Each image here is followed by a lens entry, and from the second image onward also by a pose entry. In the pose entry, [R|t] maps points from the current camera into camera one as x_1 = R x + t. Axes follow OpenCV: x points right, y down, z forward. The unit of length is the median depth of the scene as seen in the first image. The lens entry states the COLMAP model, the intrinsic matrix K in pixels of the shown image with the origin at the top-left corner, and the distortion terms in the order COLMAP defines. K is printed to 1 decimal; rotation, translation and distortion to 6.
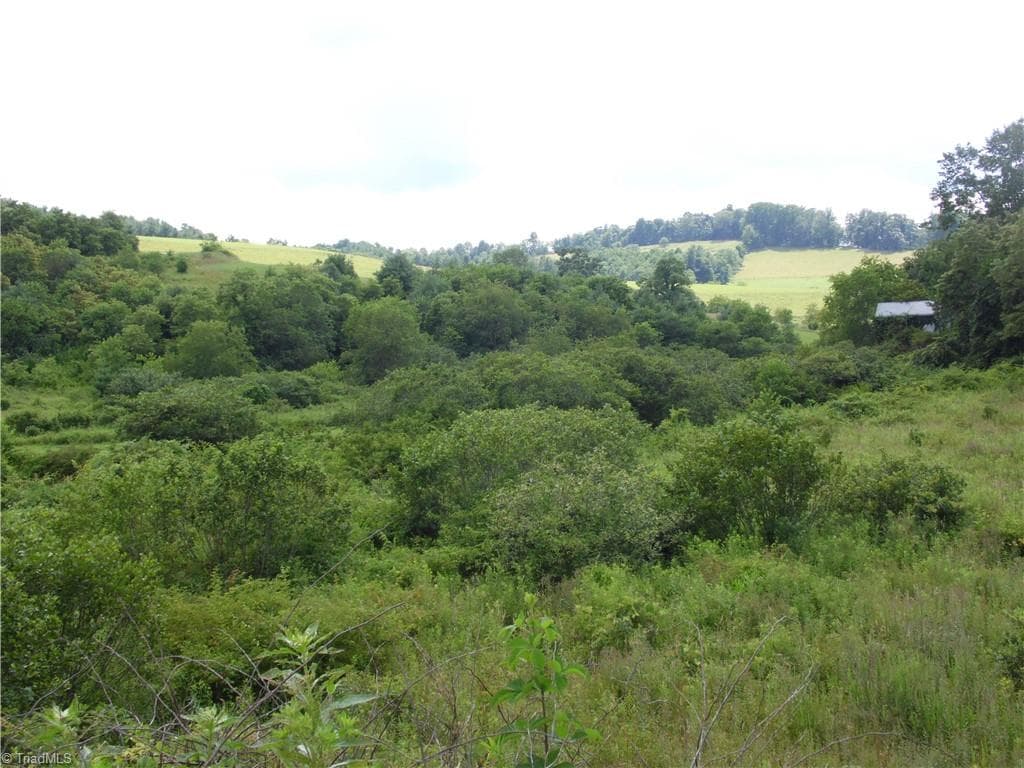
lens RADIAL K [[659.4, 0, 511.3], [0, 659.4, 378.1], [0, 0, 1]] dist [-0.006196, -0.000720]
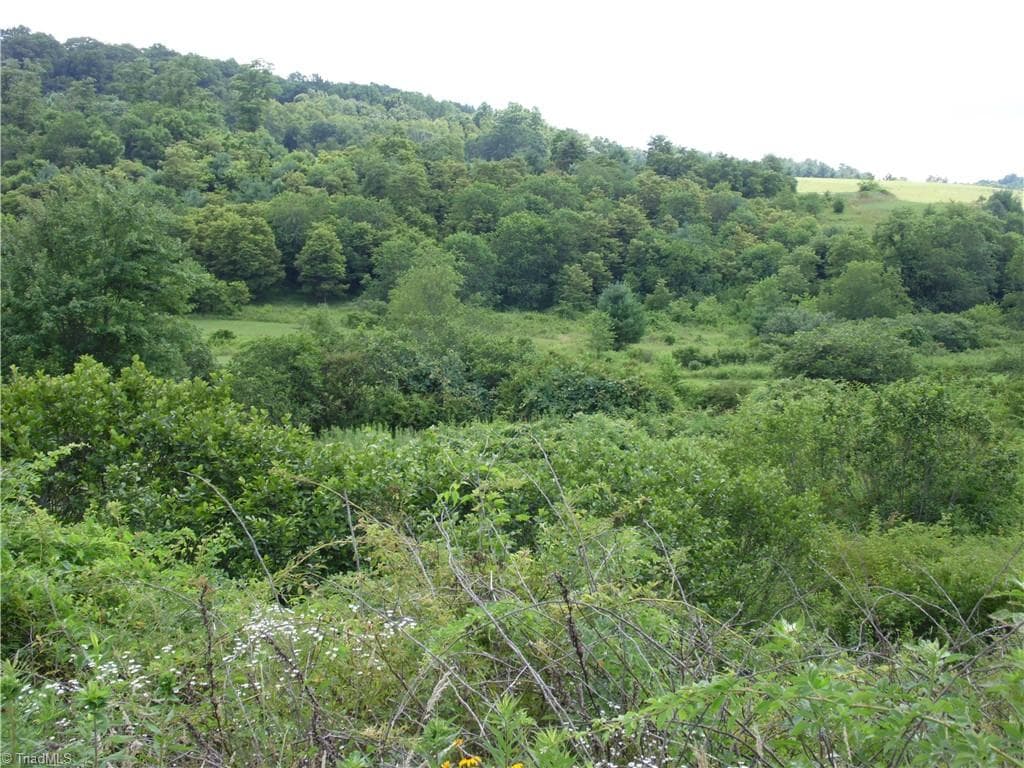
lens RADIAL K [[696.1, 0, 511.2], [0, 696.1, 388.6], [0, 0, 1]] dist [-0.001027, 0.001419]
pose [[0.964379, 0.036490, -0.261995, -0.702911], [-0.030909, 0.999200, 0.025390, 0.096489], [0.262712, -0.016387, 0.964735, -0.157566]]
